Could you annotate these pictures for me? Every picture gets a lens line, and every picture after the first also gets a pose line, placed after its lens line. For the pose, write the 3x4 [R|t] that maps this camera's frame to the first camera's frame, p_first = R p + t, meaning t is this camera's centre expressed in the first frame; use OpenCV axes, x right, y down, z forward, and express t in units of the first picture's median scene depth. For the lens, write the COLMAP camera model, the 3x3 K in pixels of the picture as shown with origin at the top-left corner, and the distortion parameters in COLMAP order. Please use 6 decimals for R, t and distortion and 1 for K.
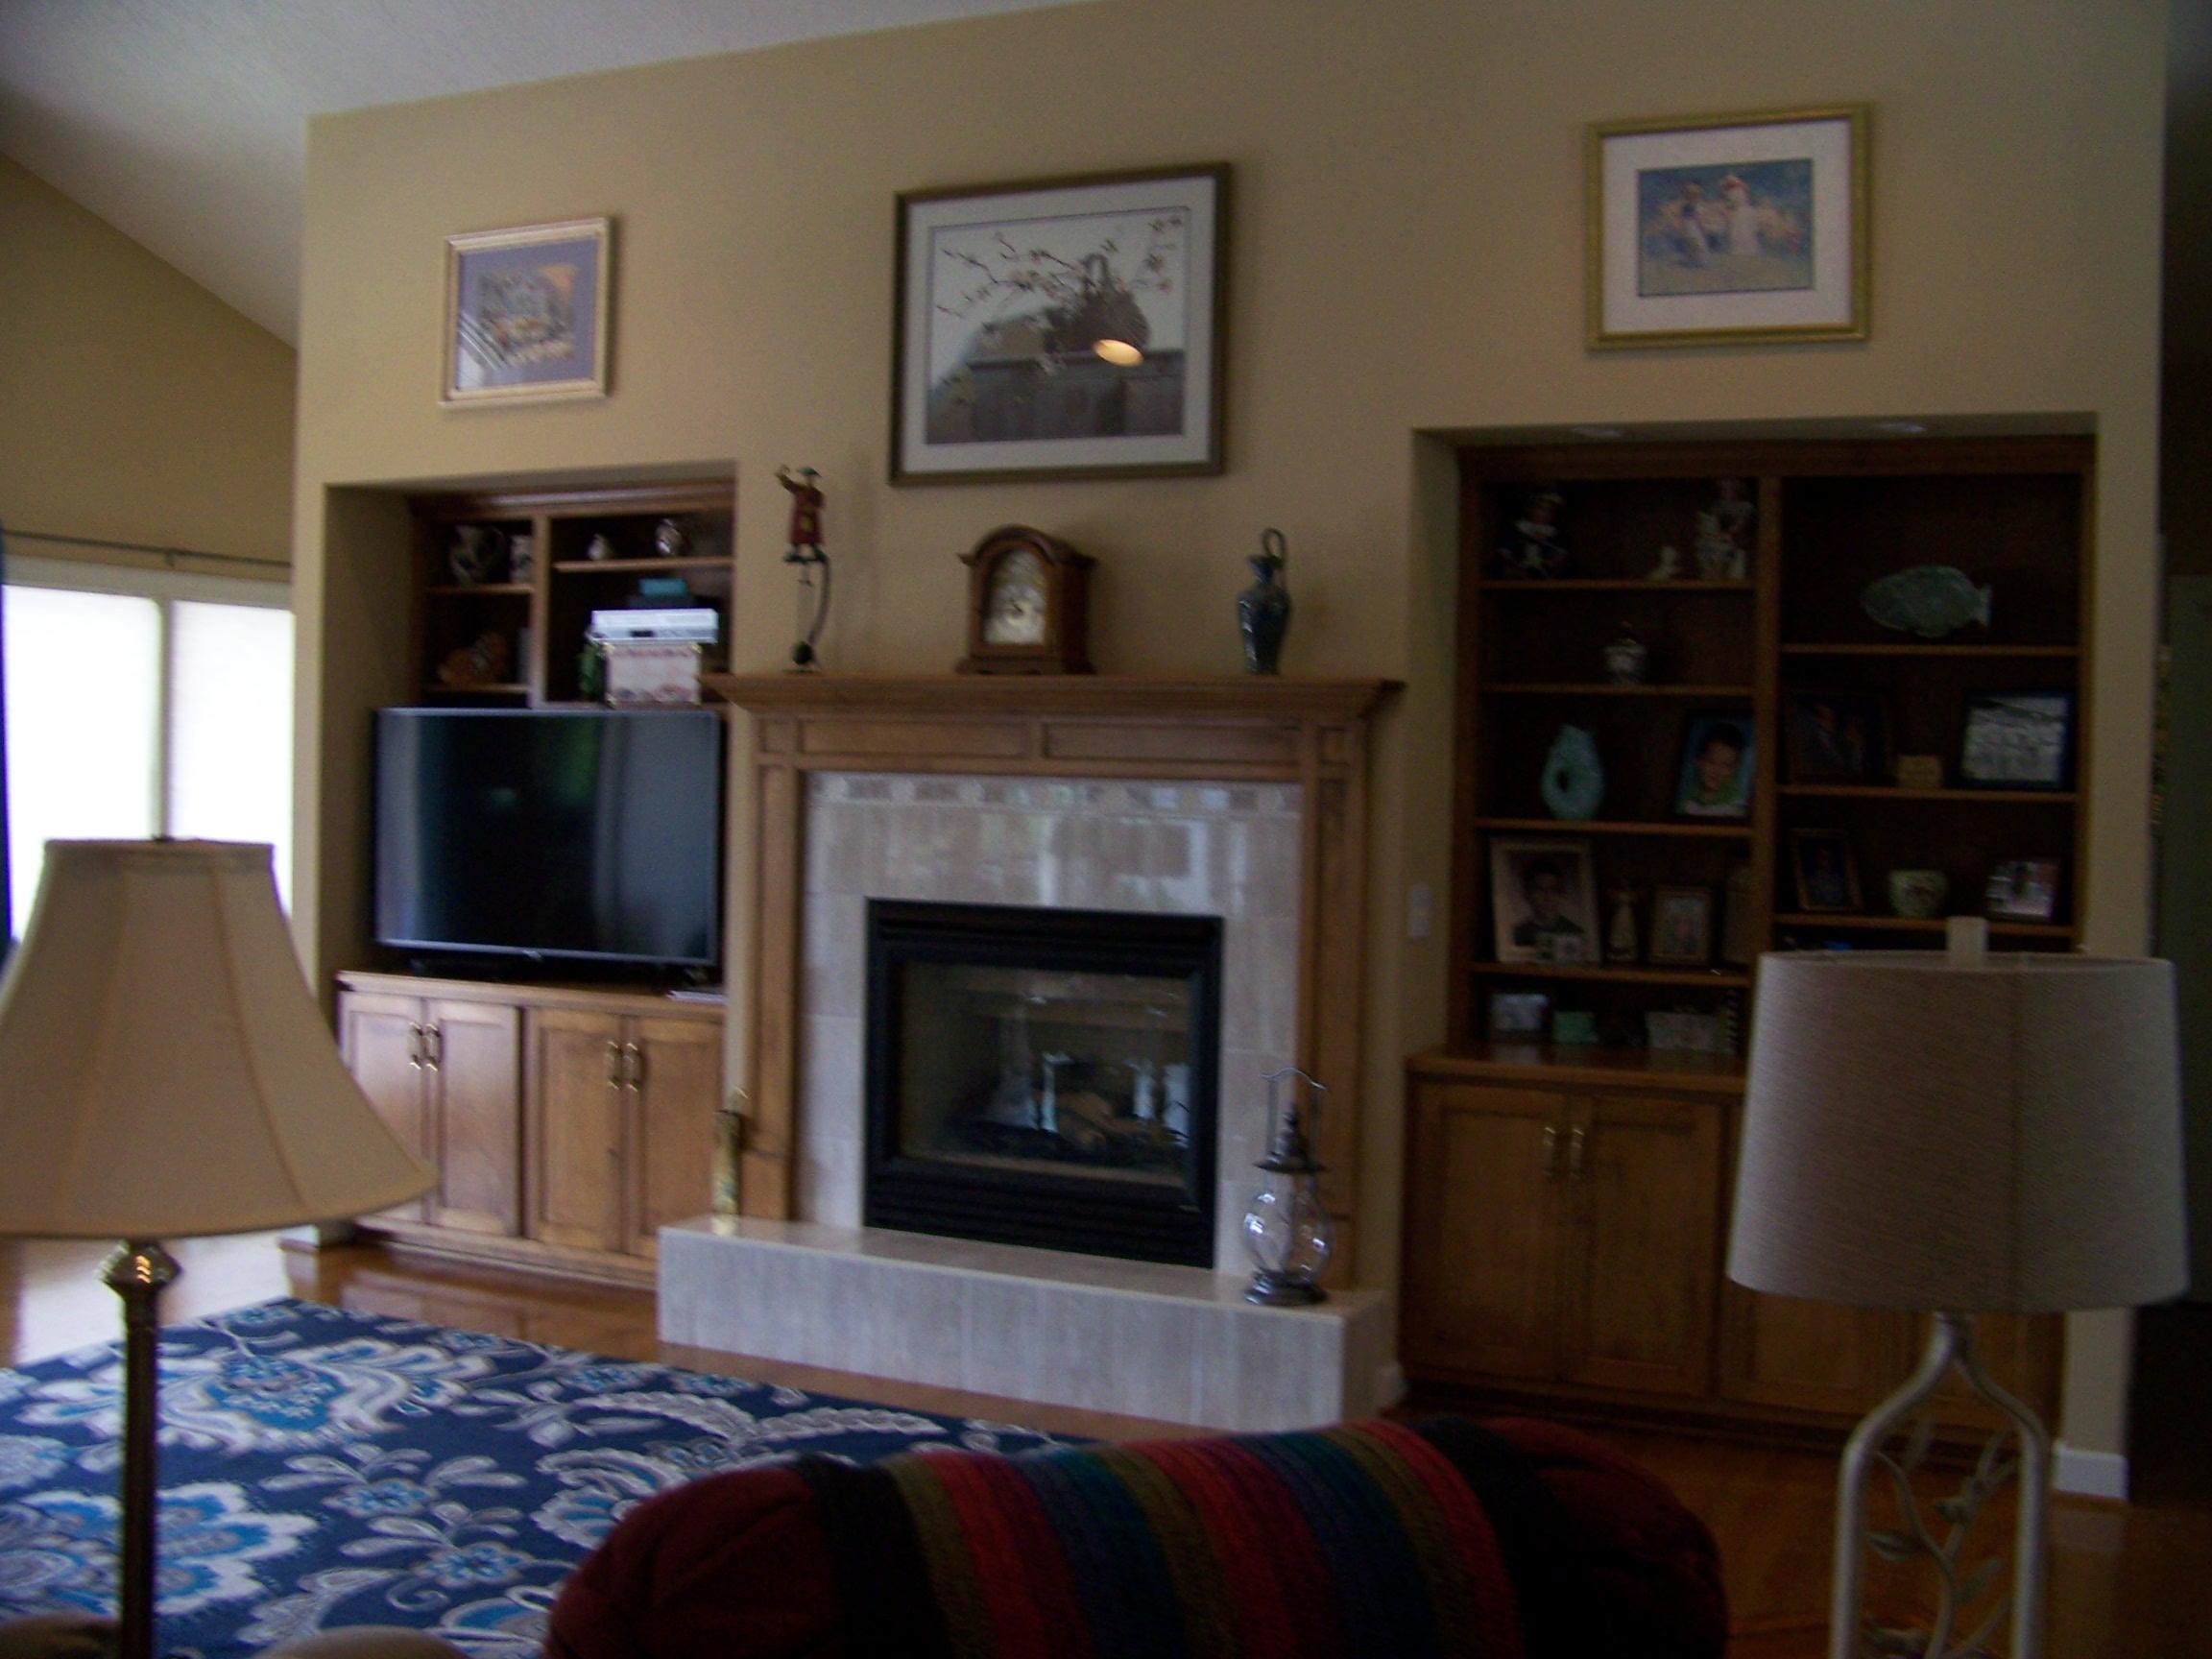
lens RADIAL K [[2306.0, 0, 1157.7], [0, 2306.0, 827.2], [0, 0, 1]] dist [-0.248226, 0.329399]
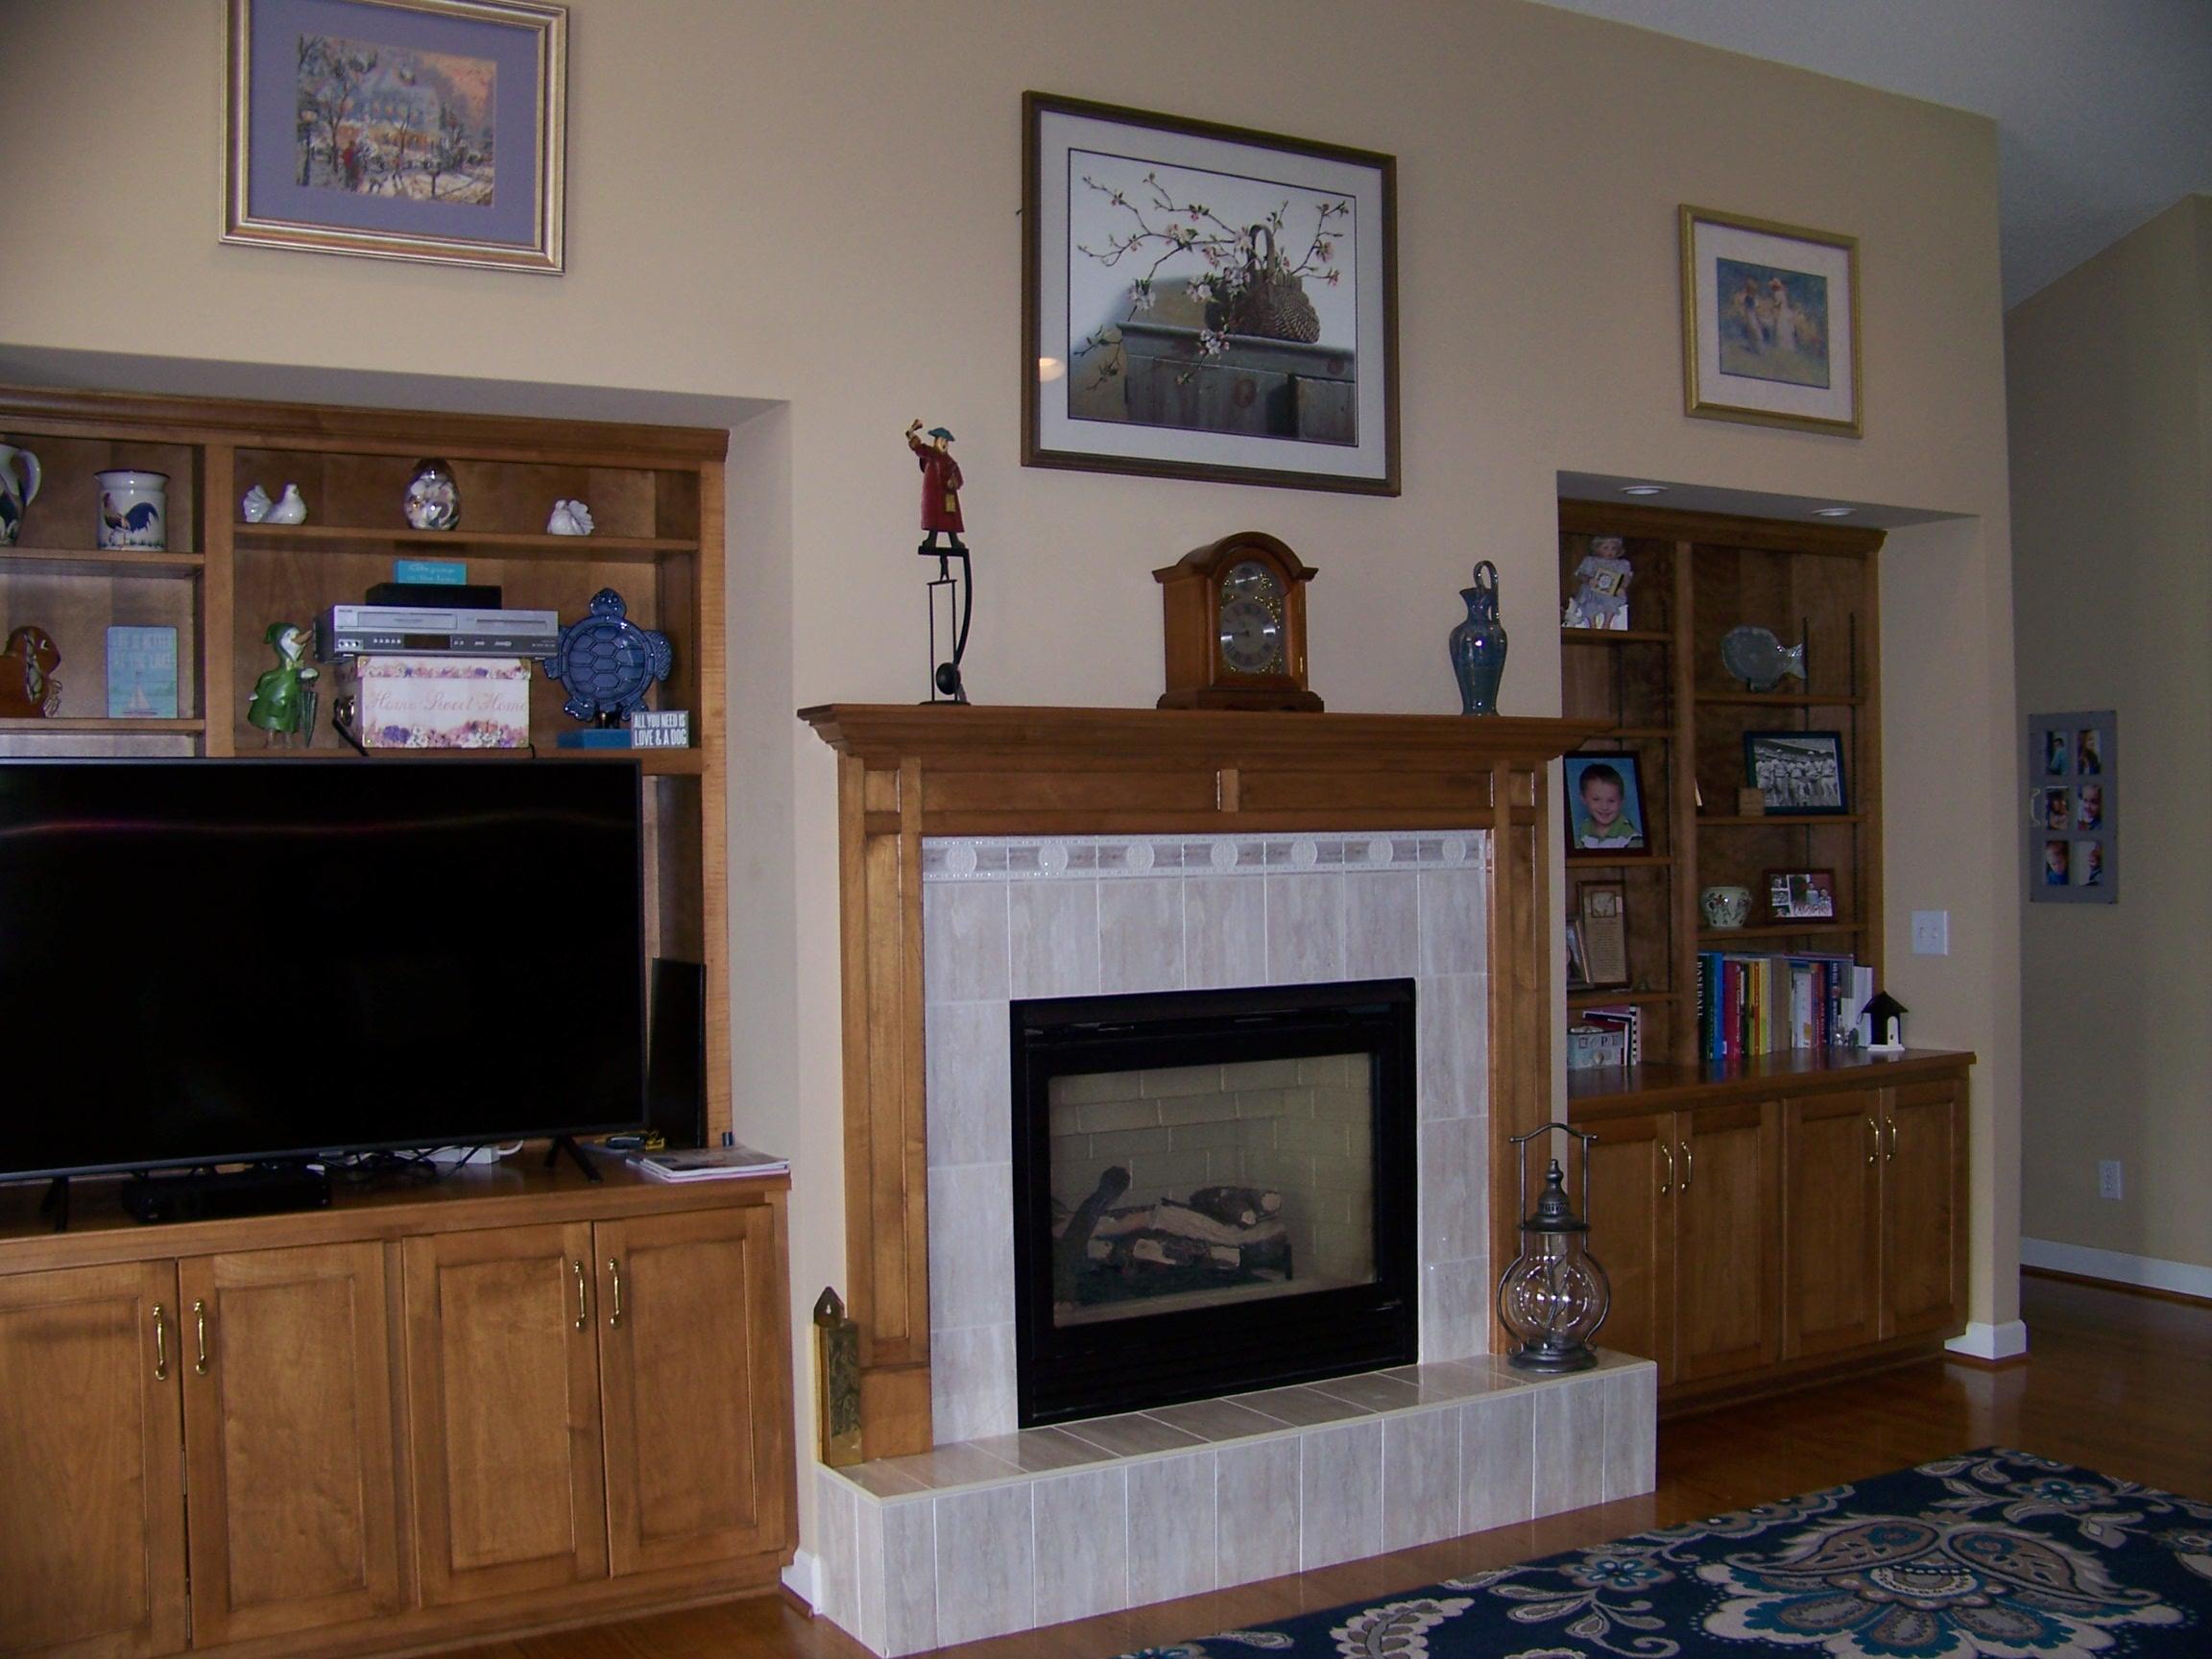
lens RADIAL K [[2306.0, 0, 1157.7], [0, 2306.0, 827.2], [0, 0, 1]] dist [-0.248226, 0.329399]
pose [[0.565618, -0.029087, 0.824154, -0.781717], [0.049484, 0.998774, 0.001289, -0.027292], [-0.823182, 0.040053, 0.566364, 0.564038]]
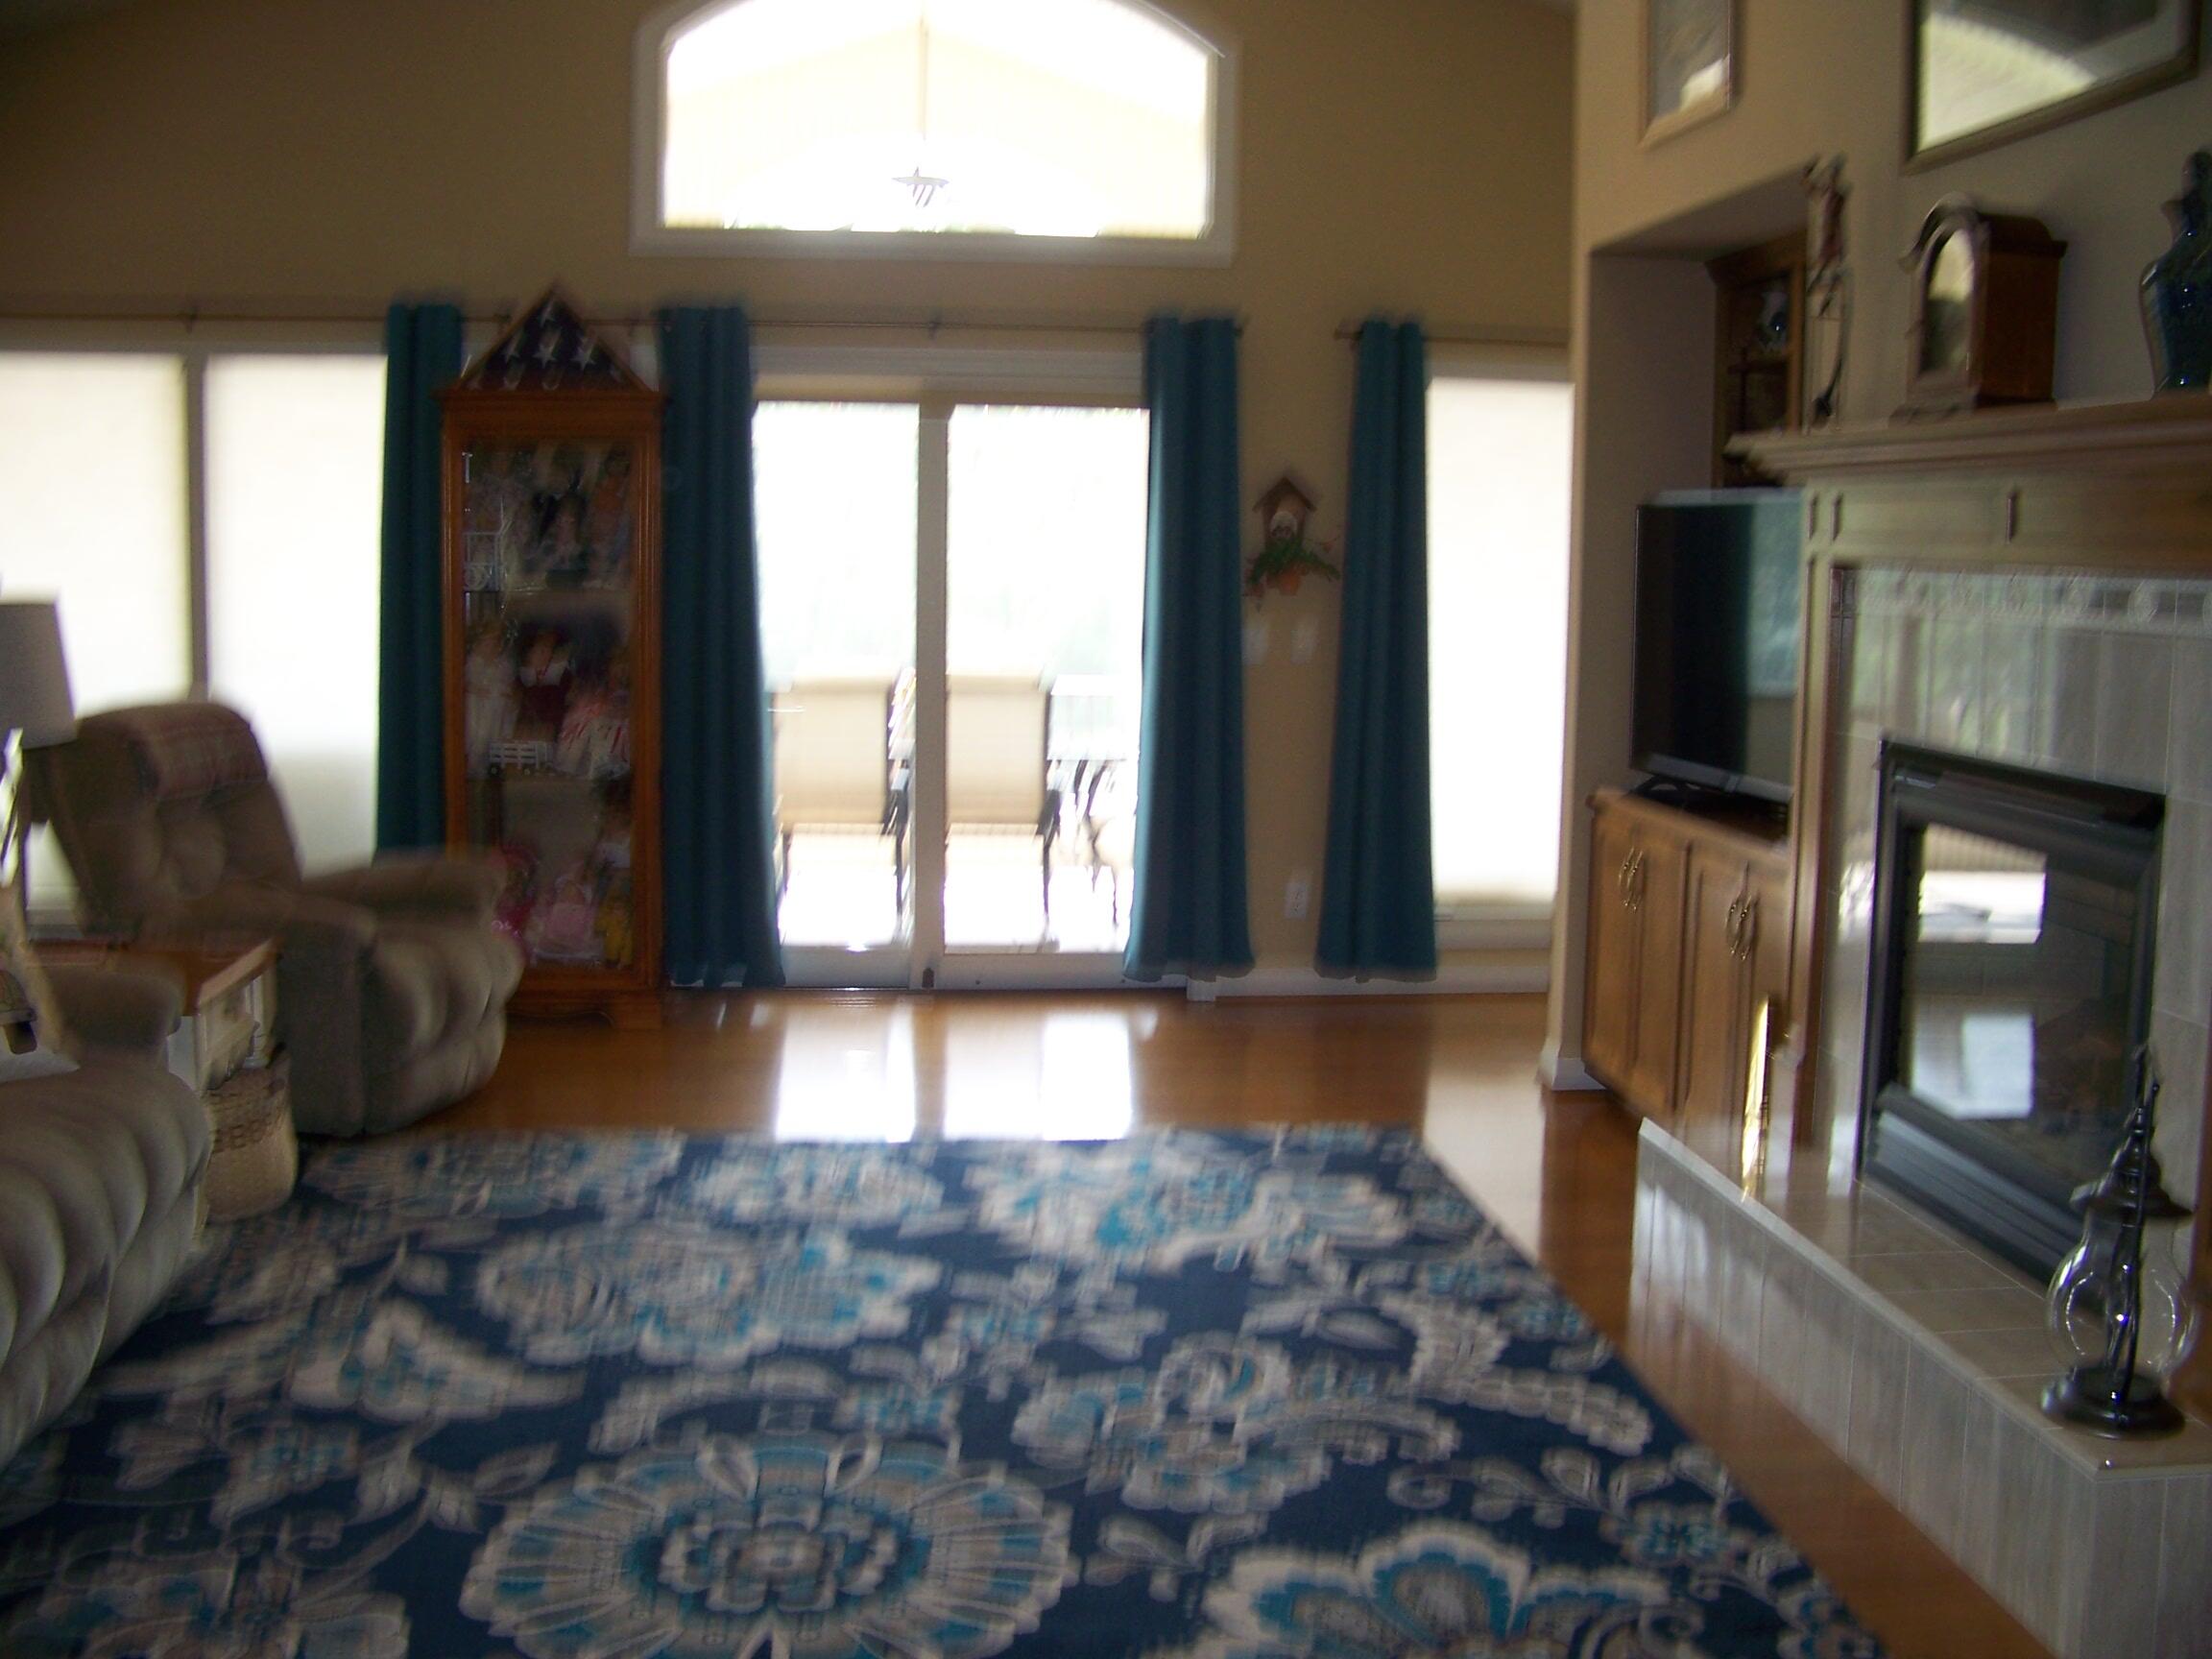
lens RADIAL K [[2306.0, 0, 1157.7], [0, 2306.0, 827.2], [0, 0, 1]] dist [-0.248226, 0.329399]
pose [[0.527853, 0.091760, -0.844364, 0.390240], [-0.030573, 0.995555, 0.089078, 0.004642], [0.848785, -0.021205, 0.528313, 0.451719]]
